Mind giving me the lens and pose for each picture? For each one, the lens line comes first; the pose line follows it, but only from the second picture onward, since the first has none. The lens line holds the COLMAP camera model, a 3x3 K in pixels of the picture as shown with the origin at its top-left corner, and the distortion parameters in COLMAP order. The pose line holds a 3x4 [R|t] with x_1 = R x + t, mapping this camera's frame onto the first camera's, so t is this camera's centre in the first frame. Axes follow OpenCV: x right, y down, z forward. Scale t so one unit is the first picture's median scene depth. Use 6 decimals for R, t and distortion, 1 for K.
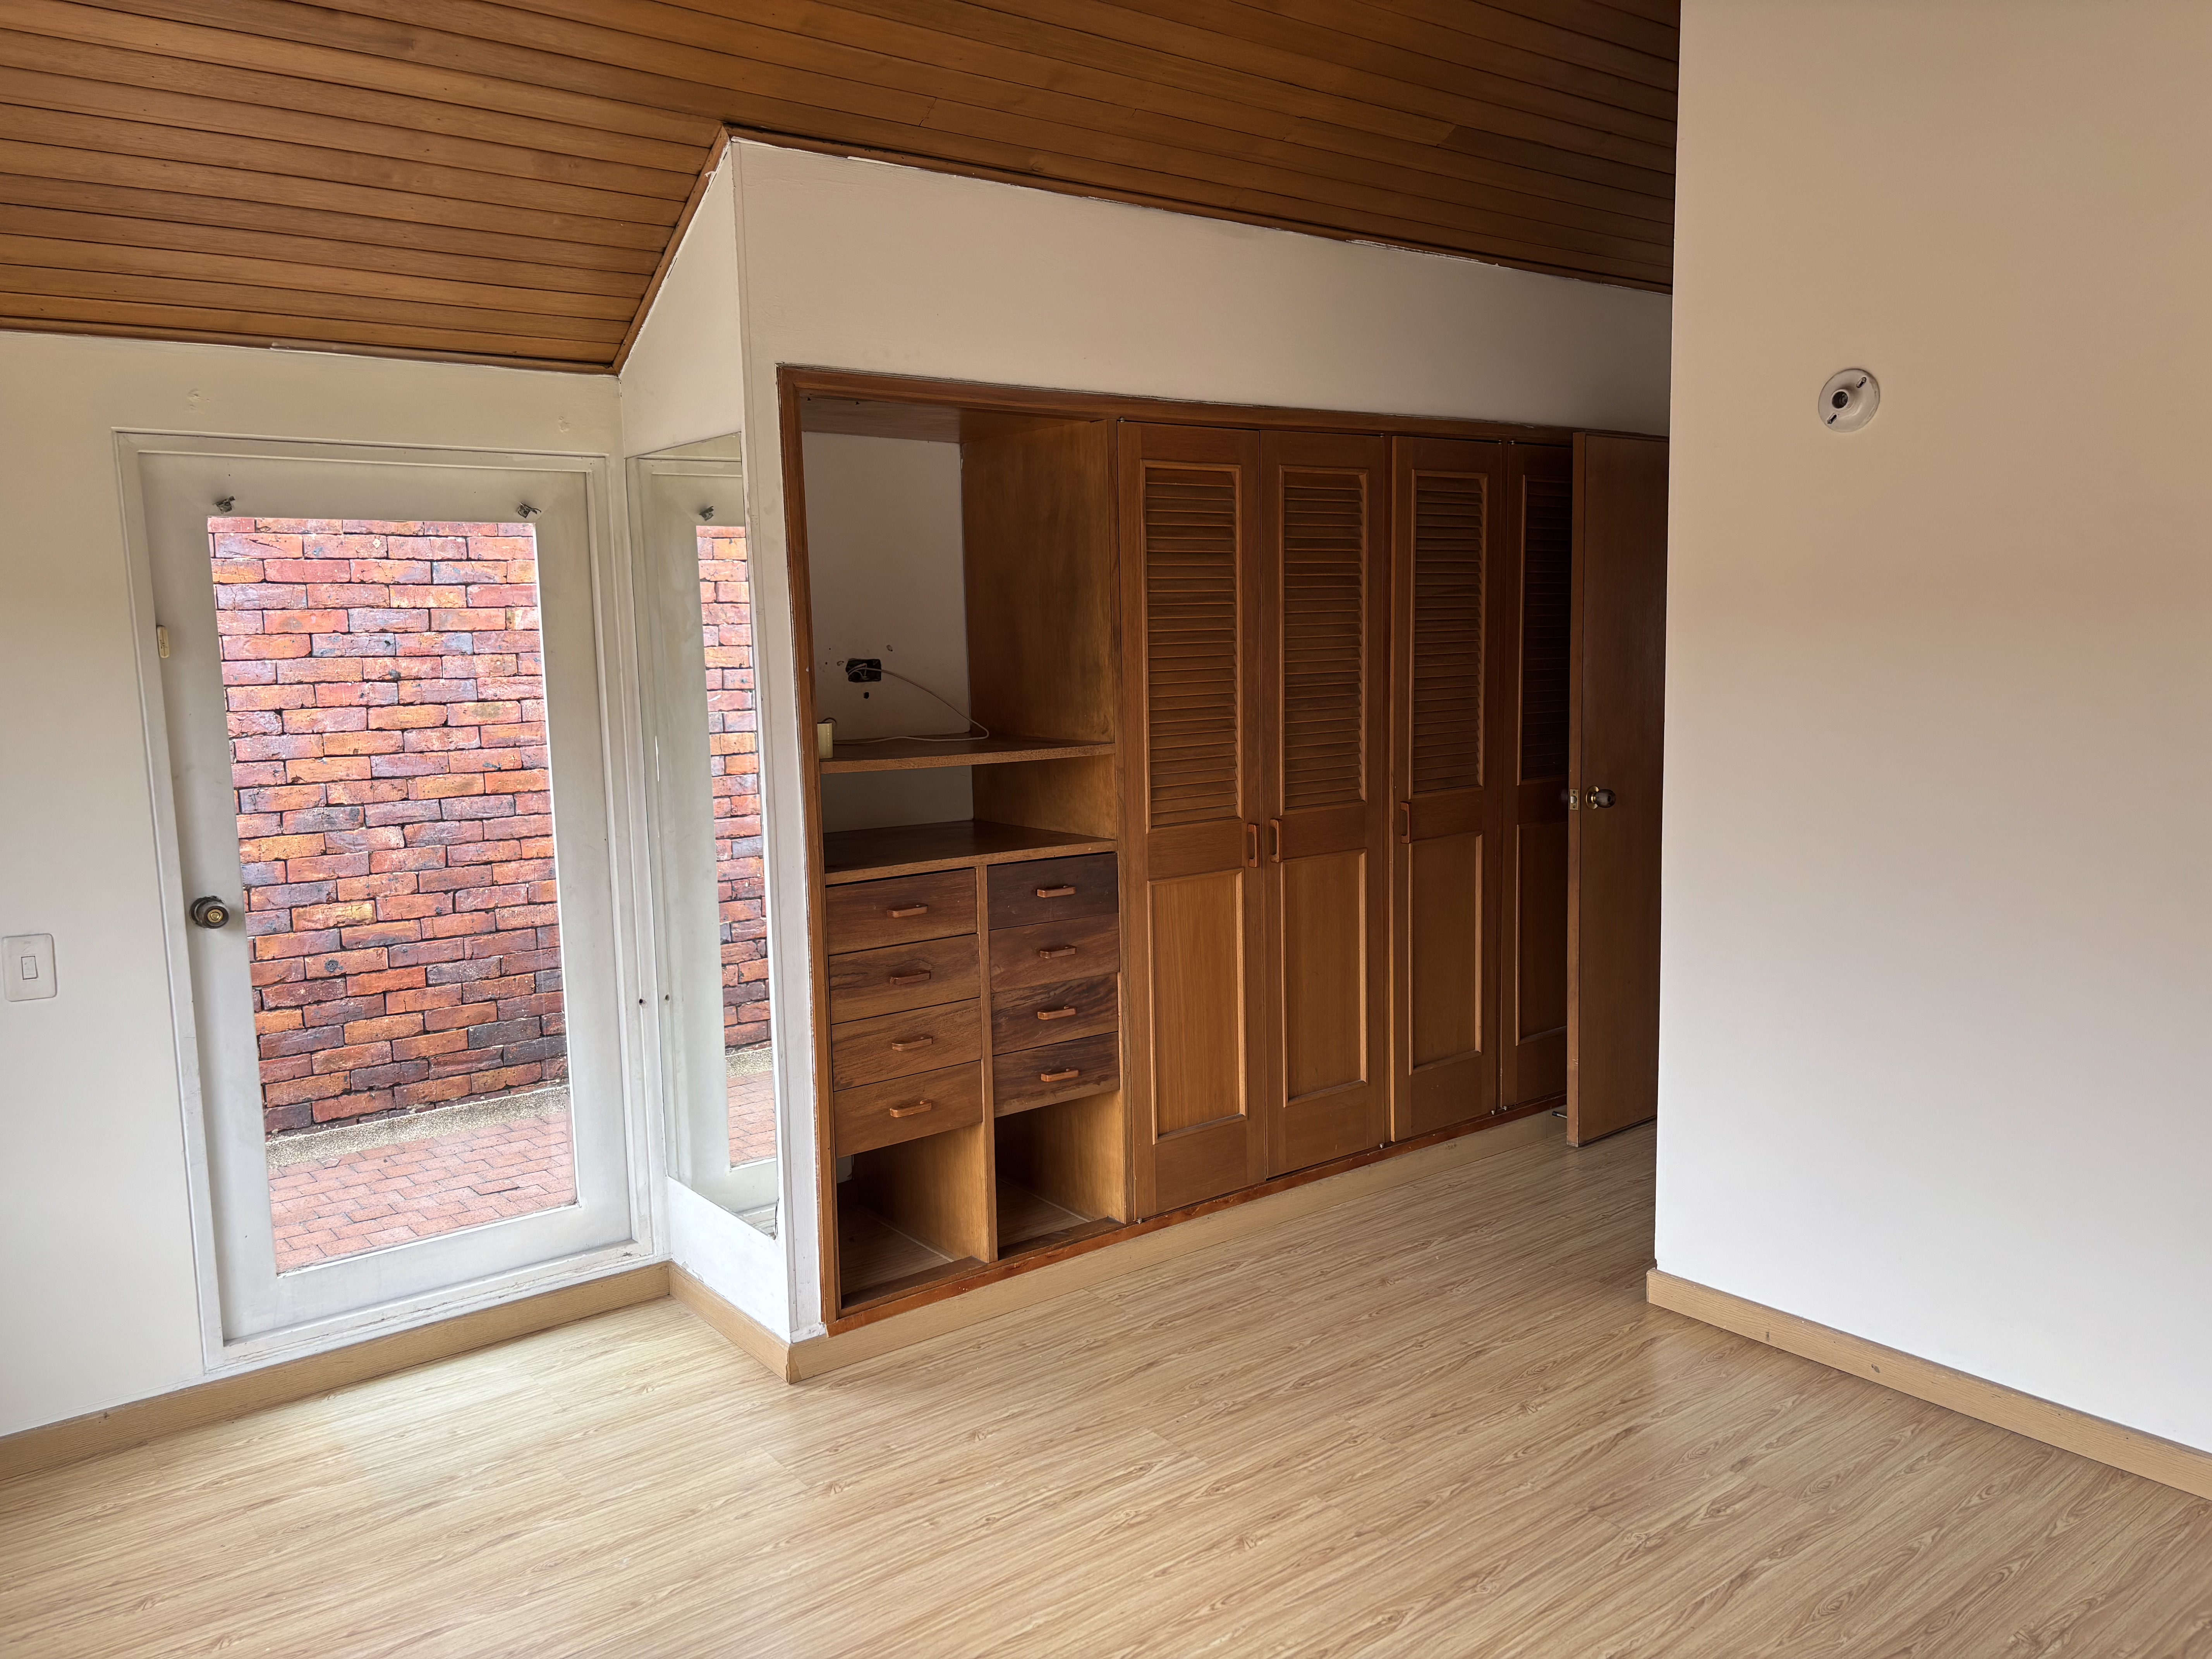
lens RADIAL K [[1671.9, 0, 1114.5], [0, 1671.9, 833.2], [0, 0, 1]] dist [0.047166, -0.046419]
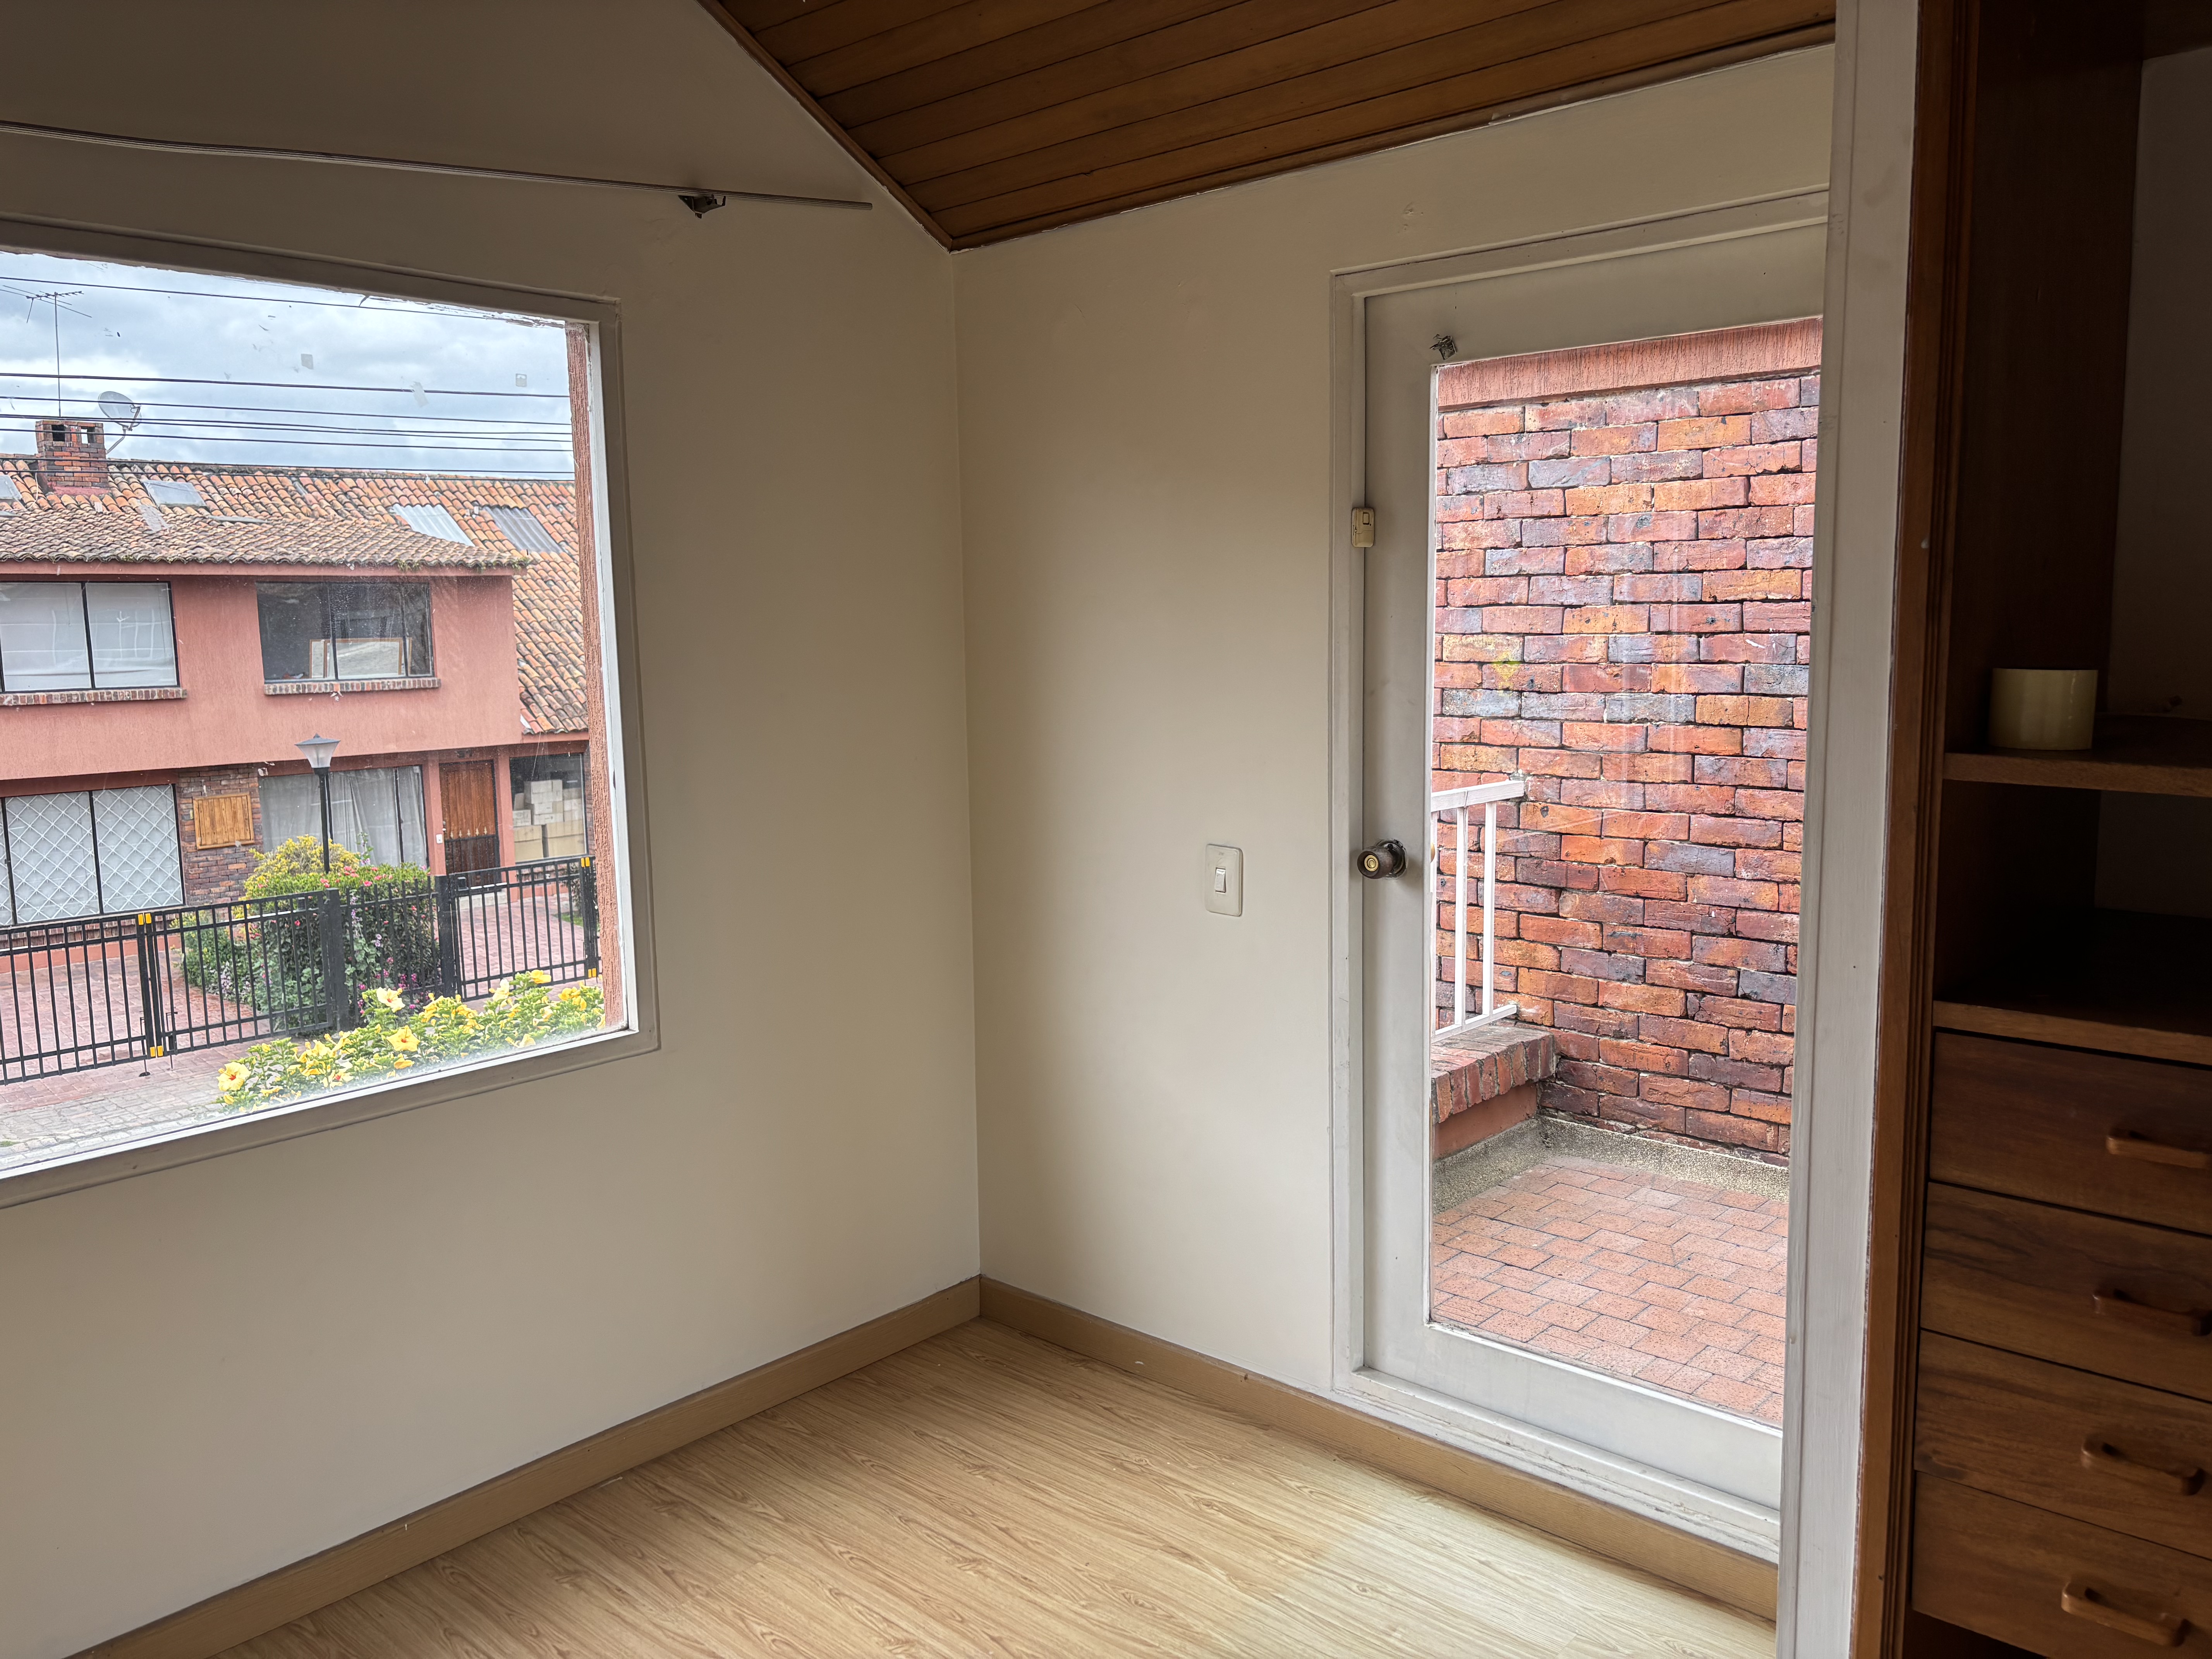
lens RADIAL K [[1671.9, 0, 1108.8], [0, 1671.9, 819.6], [0, 0, 1]] dist [0.047166, -0.046419]
pose [[0.169429, 0.141314, -0.975358, 0.232206], [-0.110110, 0.986185, 0.123755, -0.057237], [0.979372, 0.086429, 0.182649, 0.714626]]
